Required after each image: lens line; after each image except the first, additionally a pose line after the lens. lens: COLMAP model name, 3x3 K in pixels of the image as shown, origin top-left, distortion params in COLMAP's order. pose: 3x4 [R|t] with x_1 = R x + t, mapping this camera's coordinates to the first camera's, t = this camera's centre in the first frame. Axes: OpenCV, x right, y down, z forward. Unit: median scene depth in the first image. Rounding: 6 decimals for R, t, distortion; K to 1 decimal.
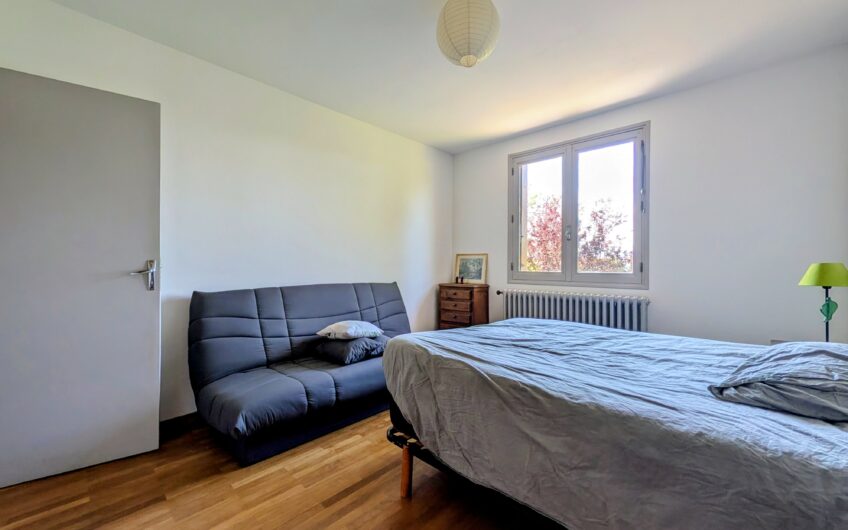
lens RADIAL K [[331.7, 0, 424.0], [0, 331.7, 265.0], [0, 0, 1]] dist [0.000497, -0.000070]
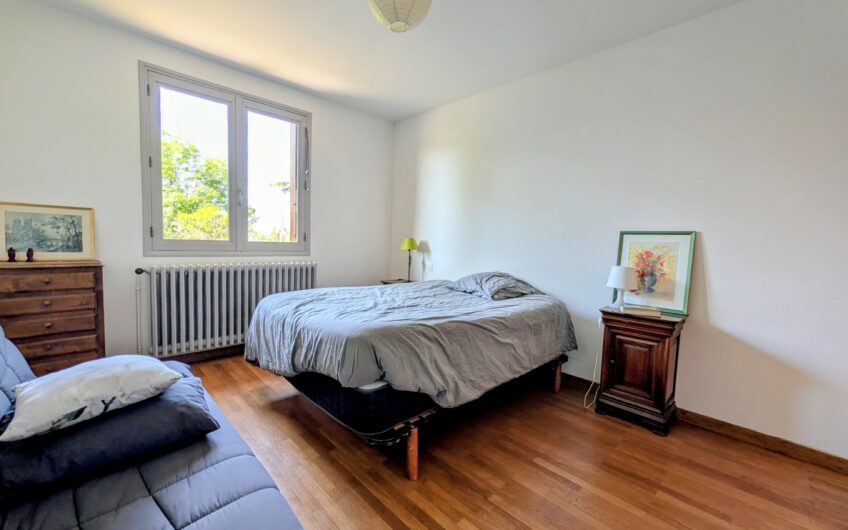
lens RADIAL K [[343.2, 0, 424.0], [0, 343.2, 265.0], [0, 0, 1]] dist [0.010273, -0.000049]
pose [[0.058299, -0.071952, 0.995703, -0.427600], [-0.036012, 0.996599, 0.074125, -0.000836], [-0.997649, -0.040179, 0.055509, 0.393920]]
